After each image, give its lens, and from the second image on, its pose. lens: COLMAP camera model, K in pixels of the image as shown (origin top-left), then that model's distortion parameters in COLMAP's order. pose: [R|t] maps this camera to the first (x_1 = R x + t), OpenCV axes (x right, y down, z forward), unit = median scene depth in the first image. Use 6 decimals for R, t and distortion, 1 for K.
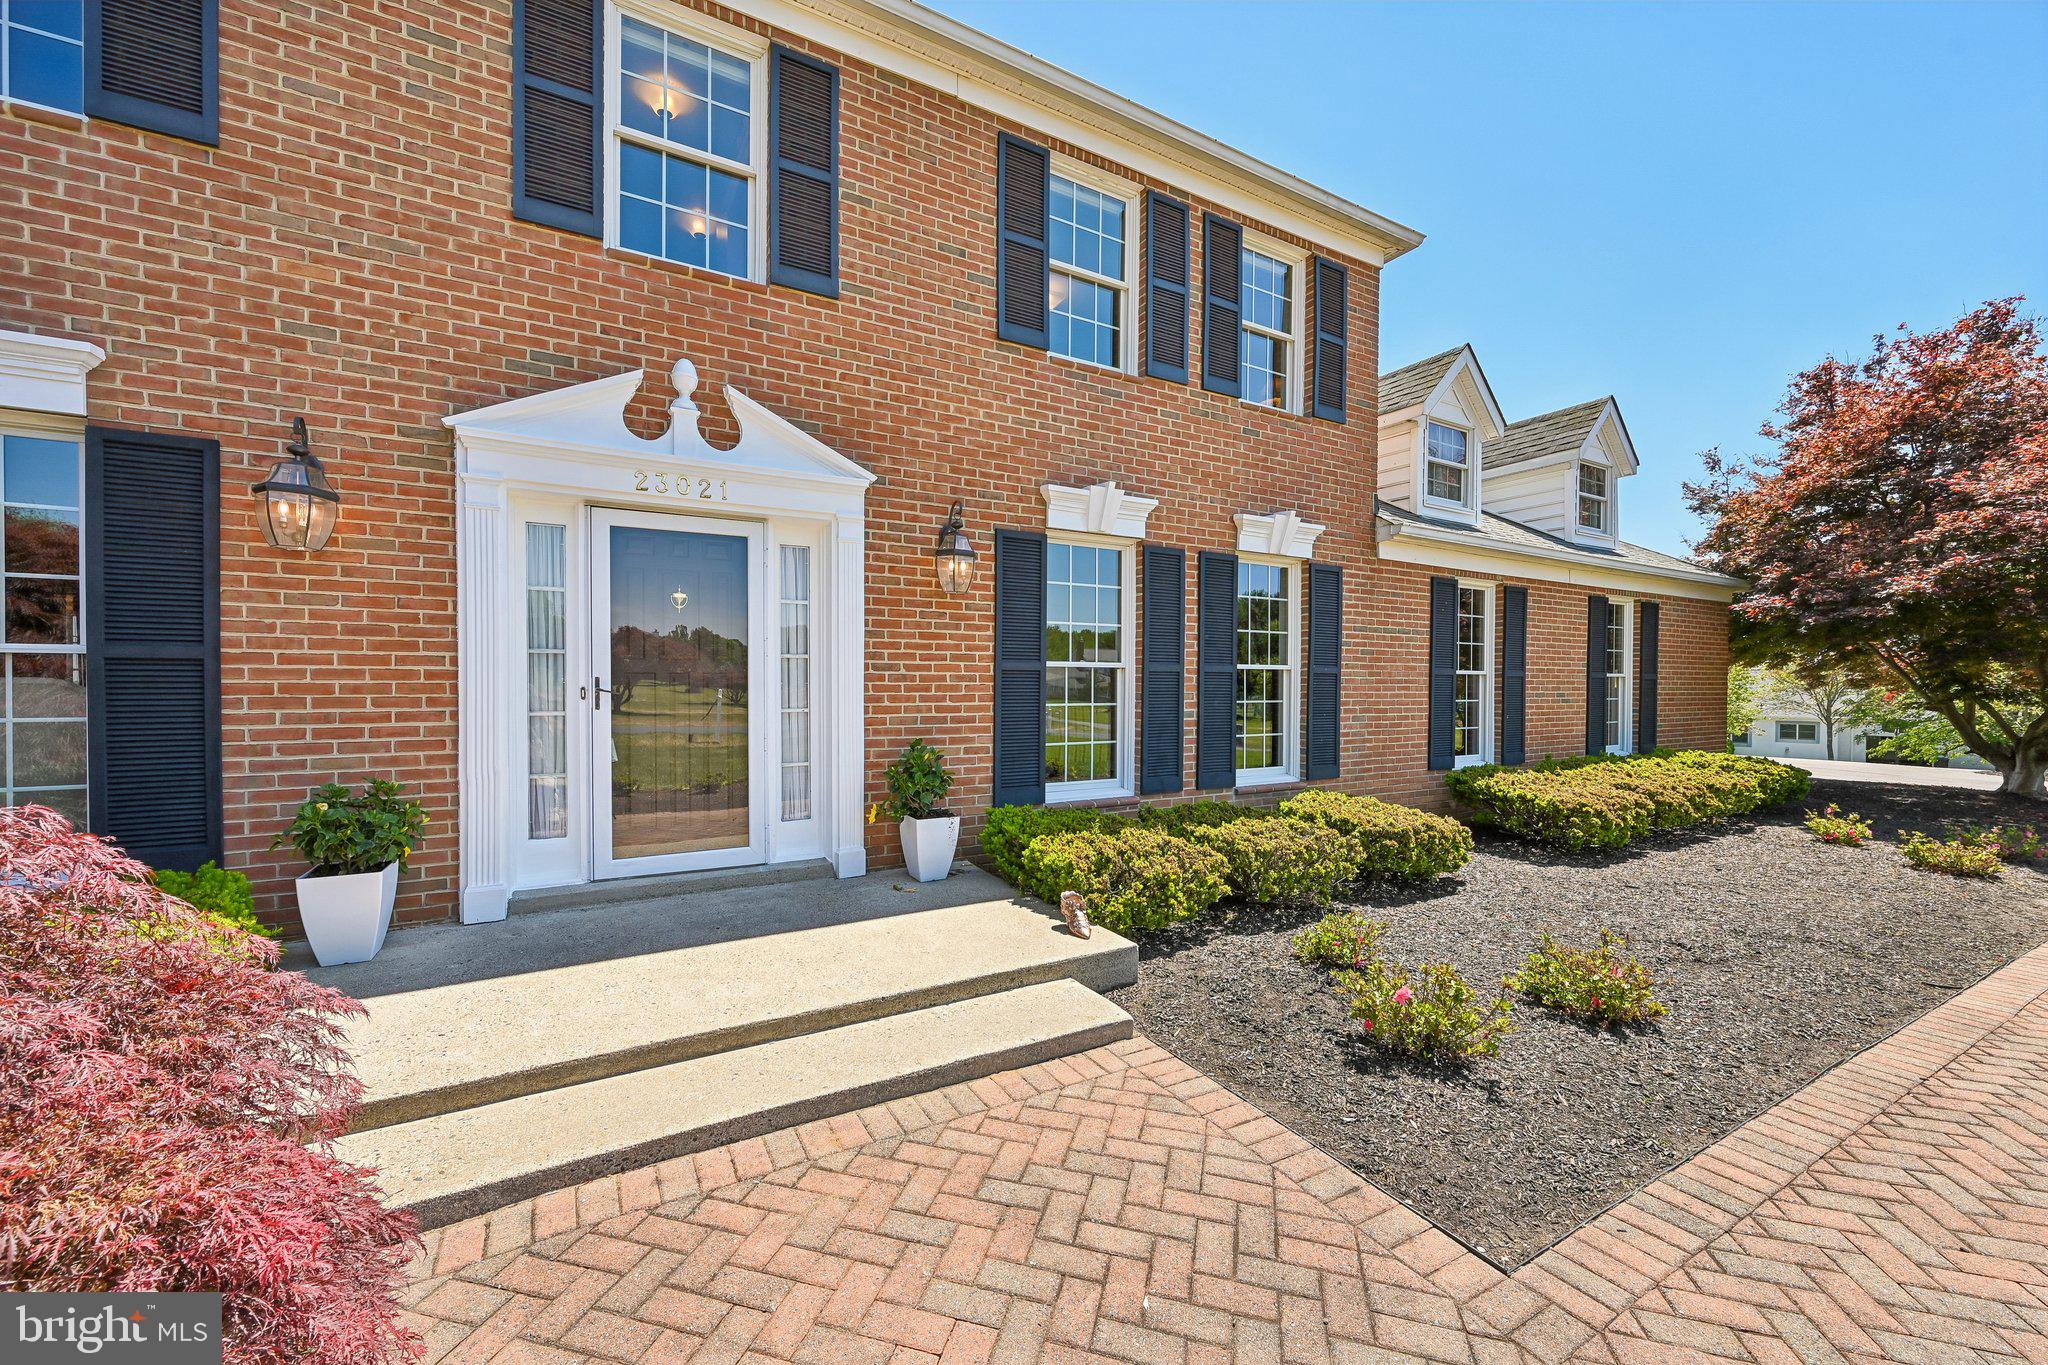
lens RADIAL K [[808.1, 0, 1033.9], [0, 808.1, 691.0], [0, 0, 1]] dist [-0.001291, 0.000370]
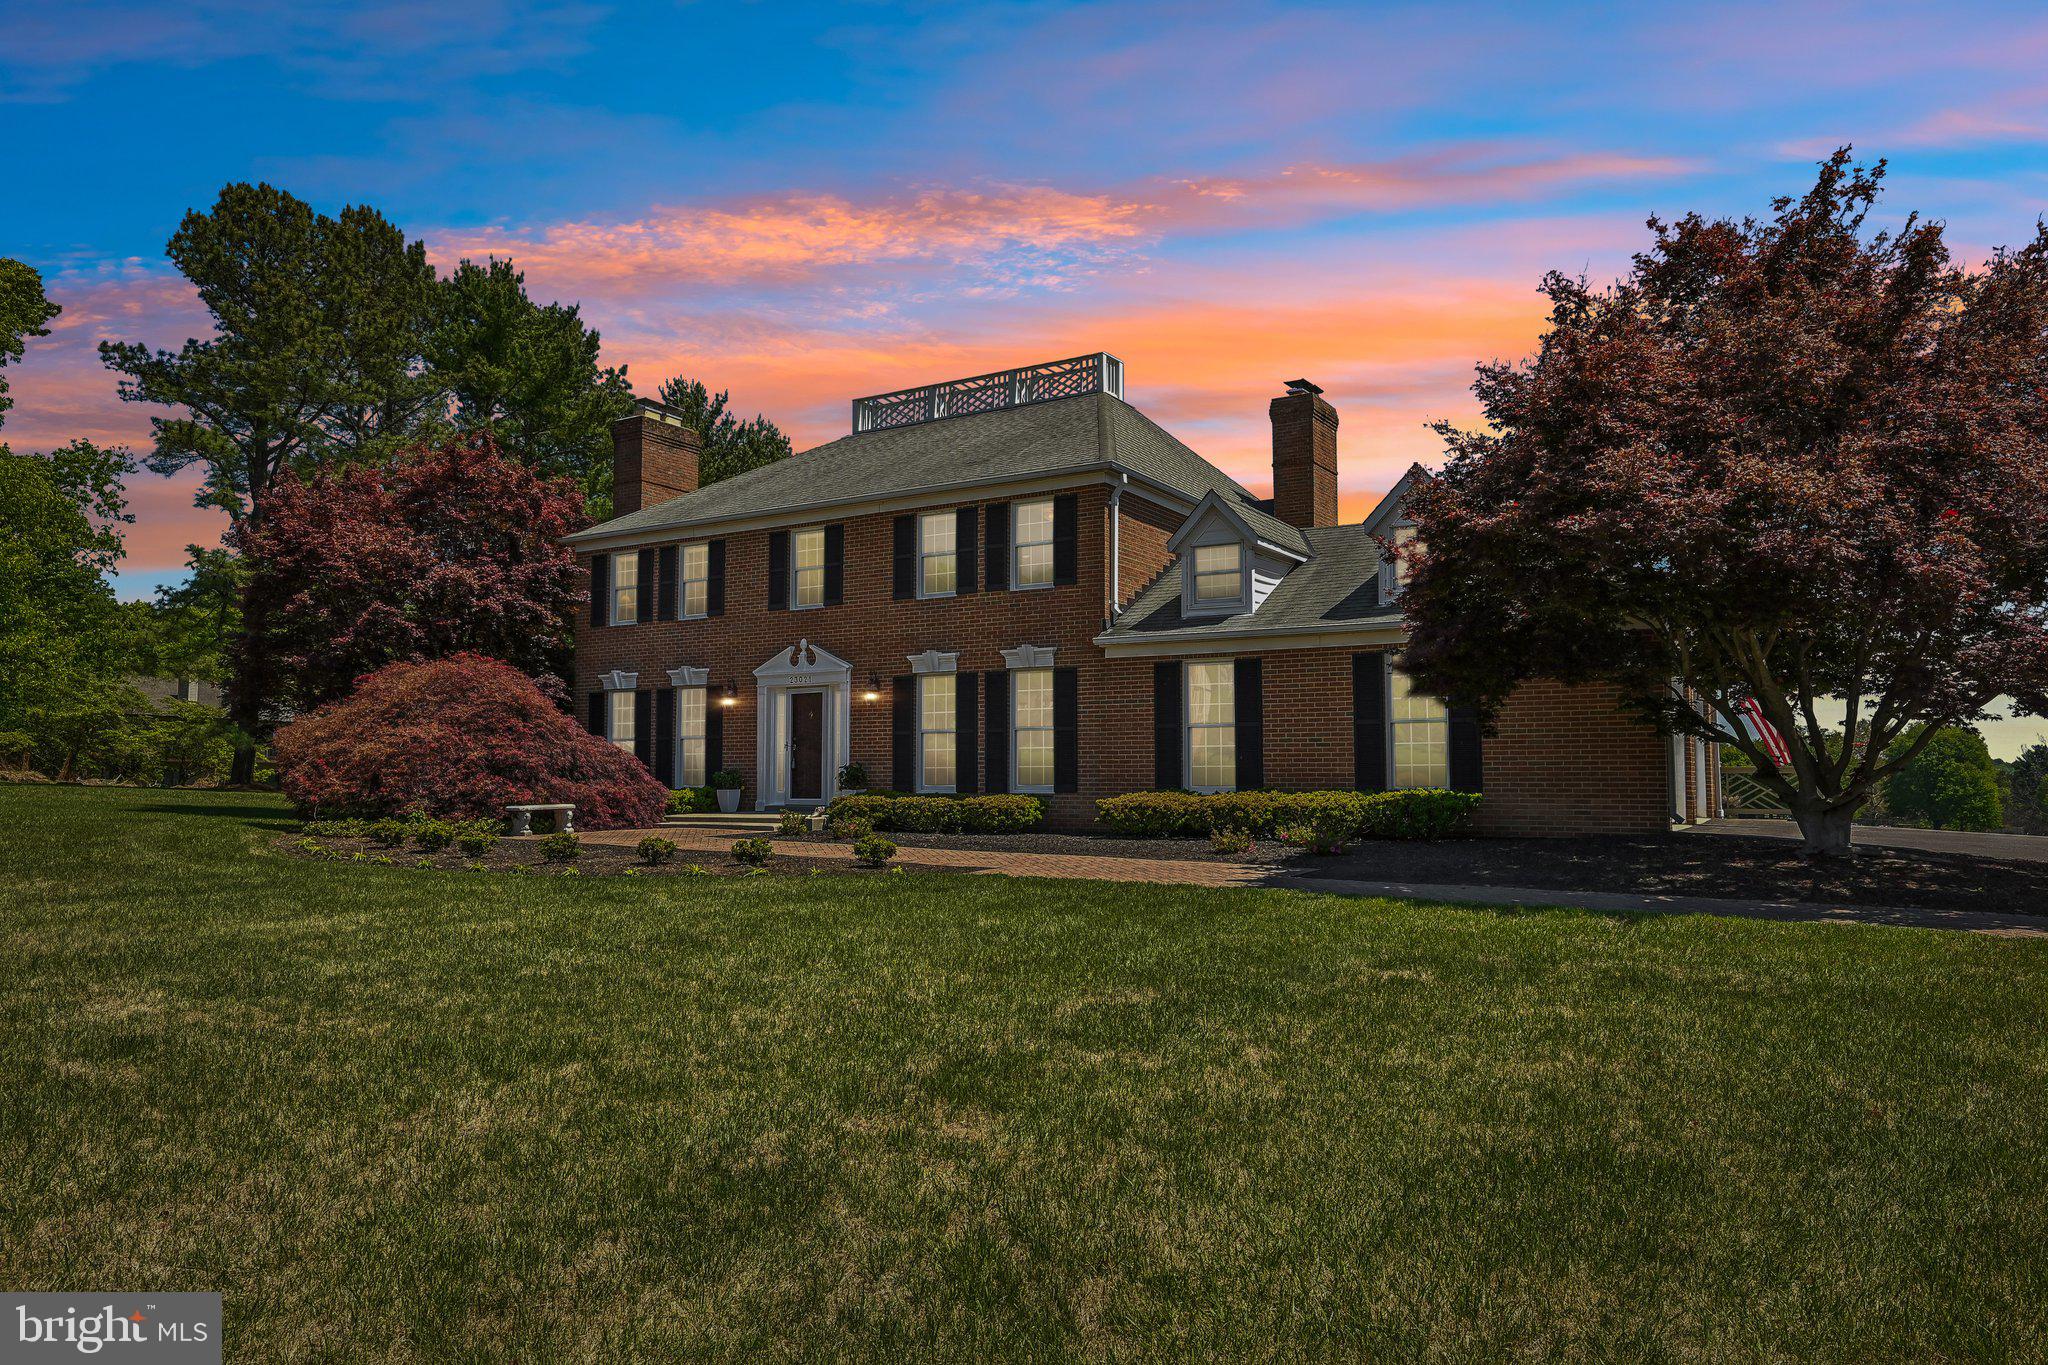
lens RADIAL K [[1362.2, 0, 1014.8], [0, 1362.2, 685.4], [0, 0, 1]] dist [0.011364, -0.016496]
pose [[0.464042, -0.069019, -0.883120, 3.957149], [-0.008632, 0.996560, -0.082421, 0.168575], [0.885771, 0.045869, 0.461850, -0.603953]]
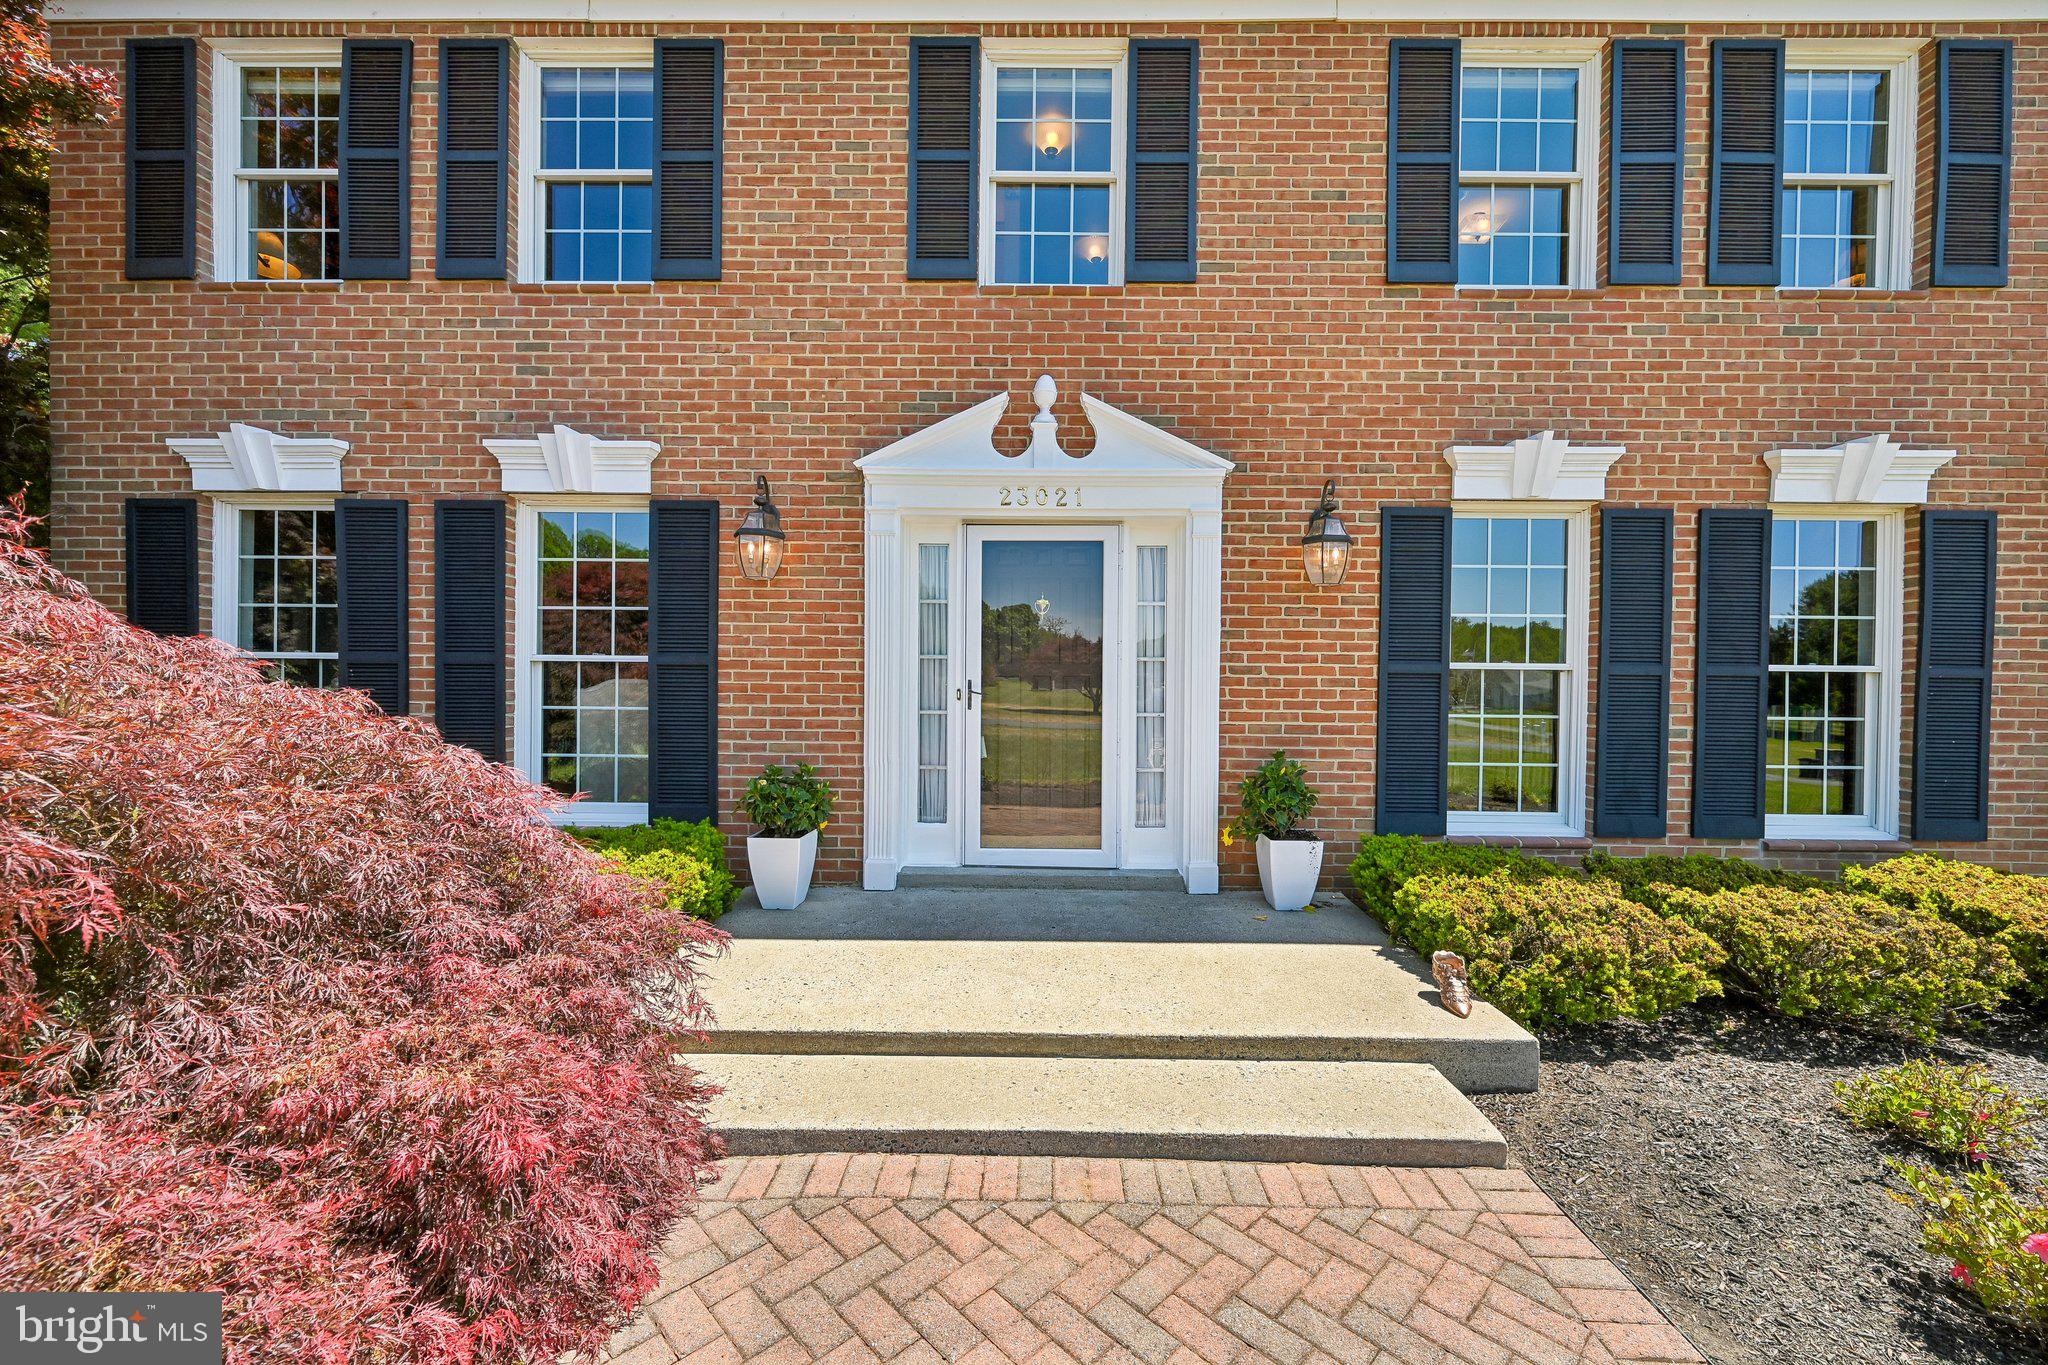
lens RADIAL K [[808.1, 0, 1027.3], [0, 808.1, 690.7], [0, 0, 1]] dist [-0.001291, 0.000370]
pose [[0.857265, 0.009517, -0.514787, 0.076261], [-0.012815, 0.999914, -0.002855, -0.000274], [0.514716, 0.009044, 0.857313, 0.084083]]
